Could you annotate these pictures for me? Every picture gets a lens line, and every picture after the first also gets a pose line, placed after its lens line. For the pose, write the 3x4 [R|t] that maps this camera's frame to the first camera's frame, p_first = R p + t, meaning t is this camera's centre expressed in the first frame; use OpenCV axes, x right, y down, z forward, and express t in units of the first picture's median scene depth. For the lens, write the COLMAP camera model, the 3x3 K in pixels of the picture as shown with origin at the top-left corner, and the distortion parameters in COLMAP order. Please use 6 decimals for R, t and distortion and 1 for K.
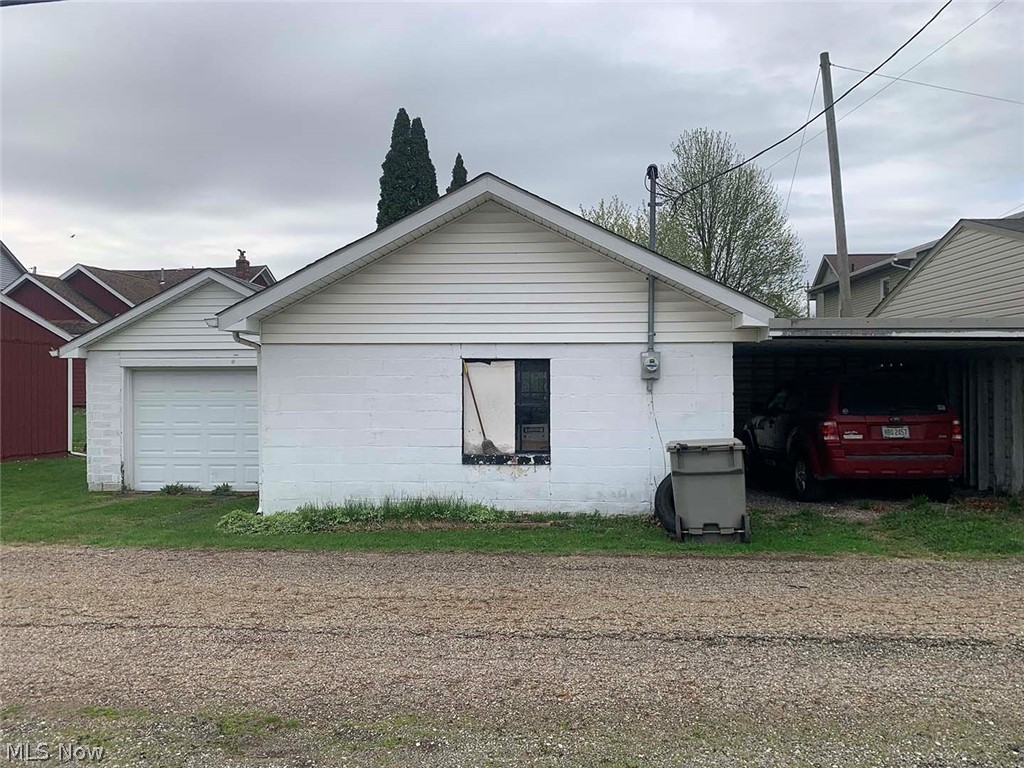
lens RADIAL K [[776.9, 0, 509.4], [0, 776.9, 383.8], [0, 0, 1]] dist [0.025765, -0.023747]
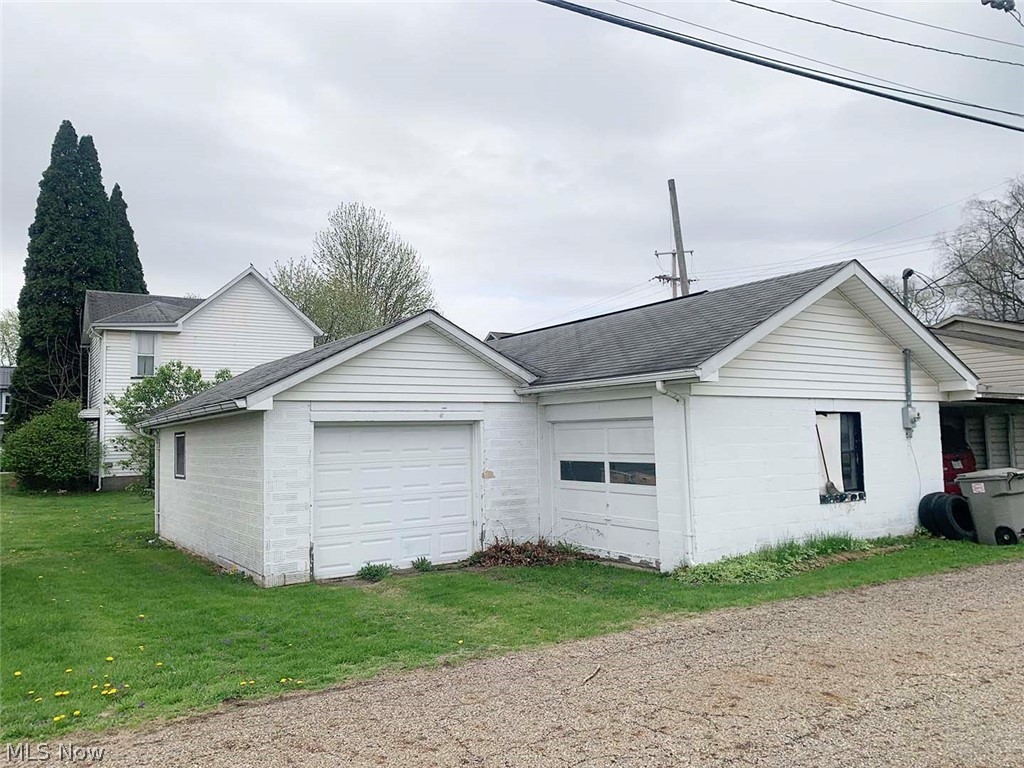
lens RADIAL K [[776.9, 0, 505.9], [0, 776.9, 378.9], [0, 0, 1]] dist [0.025765, -0.023747]
pose [[0.801282, 0.034936, 0.597266, -1.126097], [0.020455, 0.996110, -0.085709, 0.009545], [-0.597937, 0.080894, 0.797451, 0.345399]]
